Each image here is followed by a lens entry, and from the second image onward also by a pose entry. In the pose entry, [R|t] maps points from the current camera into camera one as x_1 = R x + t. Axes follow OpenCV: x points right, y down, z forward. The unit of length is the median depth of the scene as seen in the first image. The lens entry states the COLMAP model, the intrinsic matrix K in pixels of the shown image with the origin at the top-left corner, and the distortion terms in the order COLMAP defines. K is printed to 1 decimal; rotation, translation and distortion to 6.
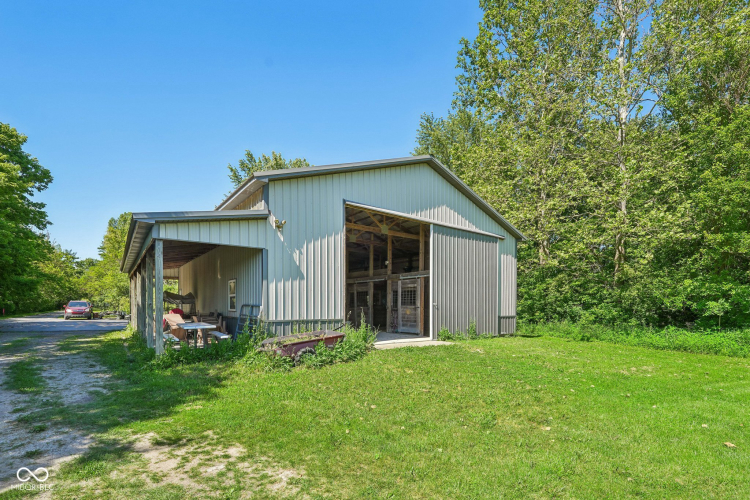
lens RADIAL K [[352.7, 0, 377.2], [0, 352.7, 305.7], [0, 0, 1]] dist [-0.000976, -0.000041]
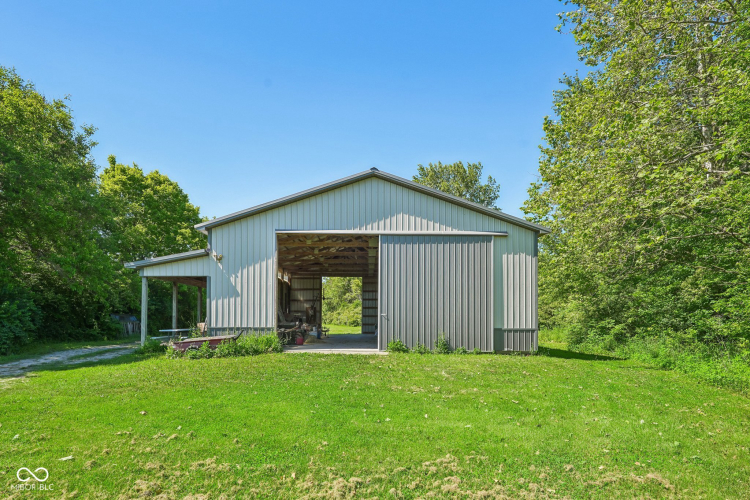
lens RADIAL K [[395.7, 0, 367.7], [0, 395.7, 308.4], [0, 0, 1]] dist [-0.001015, -0.000065]
pose [[0.801741, -0.017932, -0.597403, 0.795626], [0.000724, 0.999578, -0.029033, 0.009756], [0.597671, 0.022844, 0.801416, 0.079576]]
